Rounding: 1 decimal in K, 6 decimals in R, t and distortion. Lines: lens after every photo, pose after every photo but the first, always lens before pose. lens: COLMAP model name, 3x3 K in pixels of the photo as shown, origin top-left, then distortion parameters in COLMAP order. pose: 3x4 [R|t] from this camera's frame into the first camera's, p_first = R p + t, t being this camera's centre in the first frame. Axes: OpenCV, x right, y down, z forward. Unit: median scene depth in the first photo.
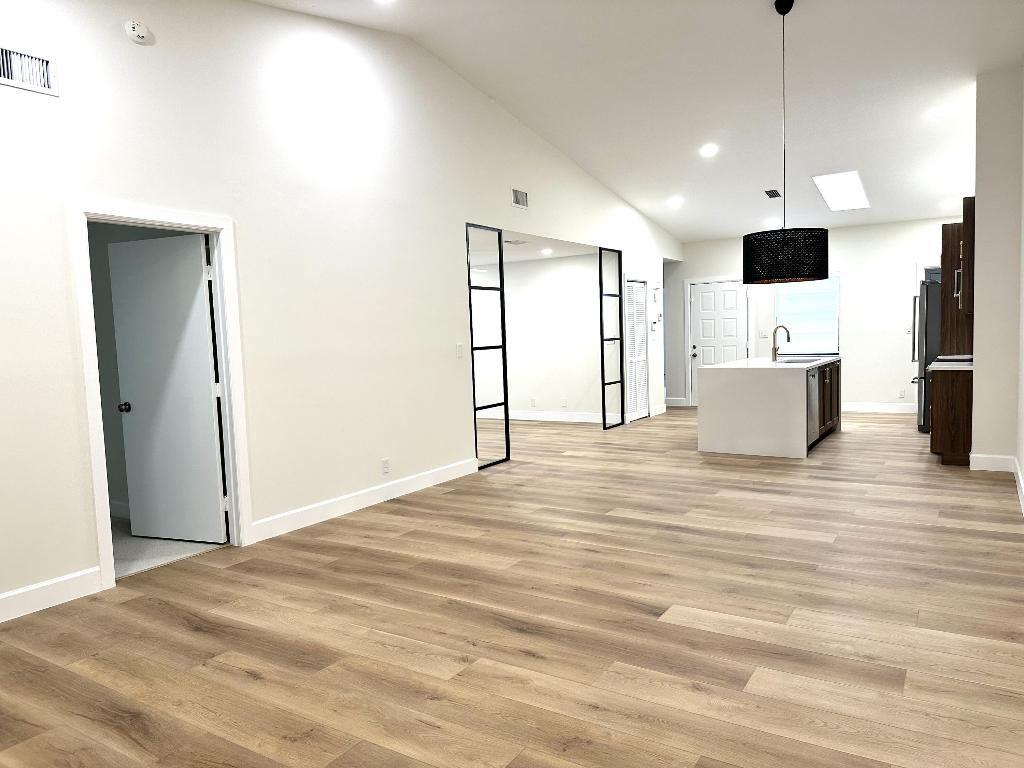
lens RADIAL K [[712.3, 0, 512.0], [0, 712.3, 384.0], [0, 0, 1]] dist [0.079844, -0.111460]
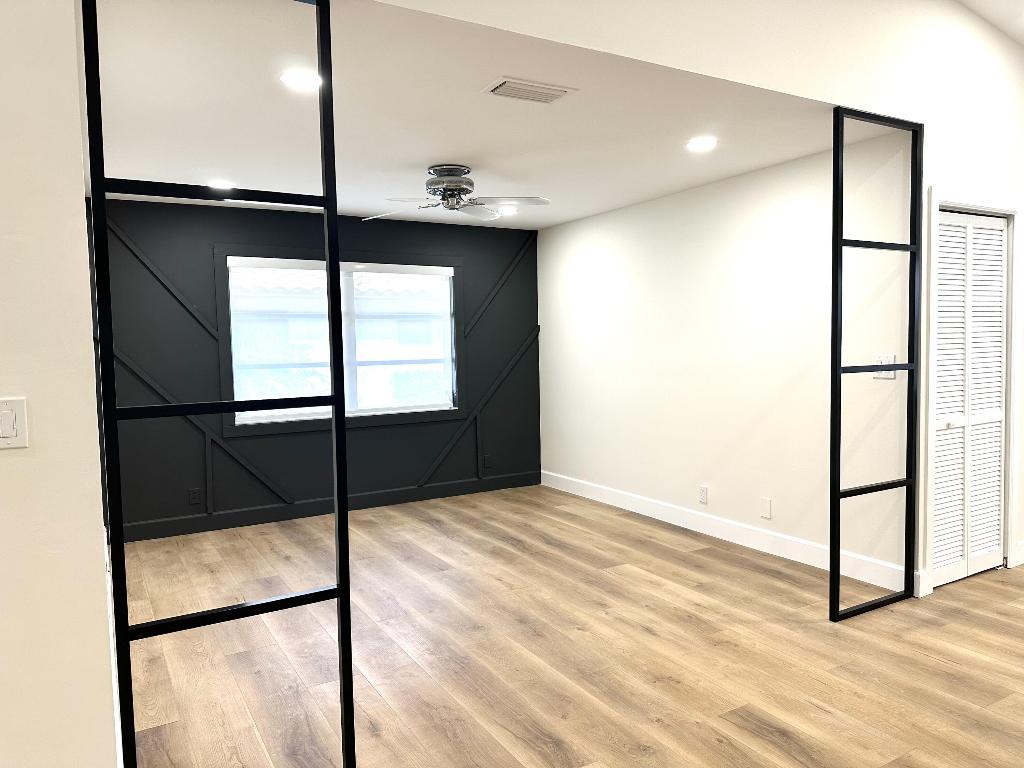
lens RADIAL K [[732.9, 0, 512.0], [0, 732.9, 384.0], [0, 0, 1]] dist [-0.003892, -0.000428]
pose [[0.887906, 0.046834, -0.457635, 0.143040], [-0.046912, 0.998836, 0.011201, -0.049046], [0.457627, 0.011523, 0.889070, 0.572515]]
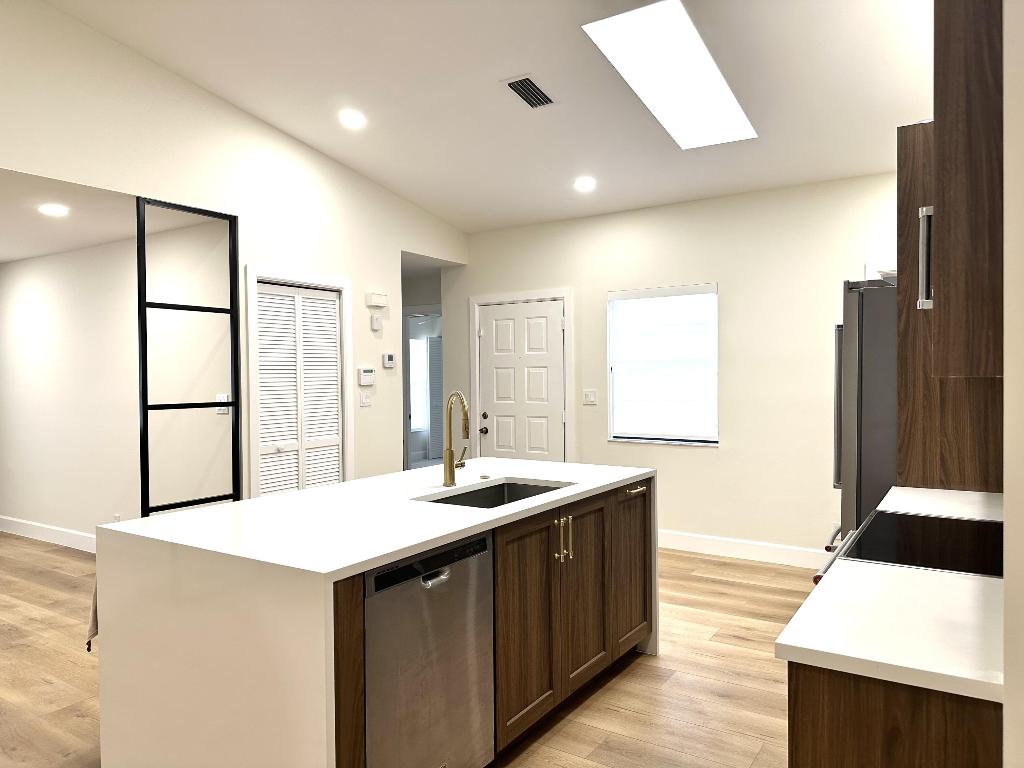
lens RADIAL K [[712.3, 0, 512.0], [0, 712.3, 384.0], [0, 0, 1]] dist [0.079844, -0.111460]
pose [[0.999698, 0.023643, -0.006699, 0.336534], [-0.024006, 0.997875, -0.060569, -0.052412], [0.005253, 0.060712, 0.998142, 0.532618]]
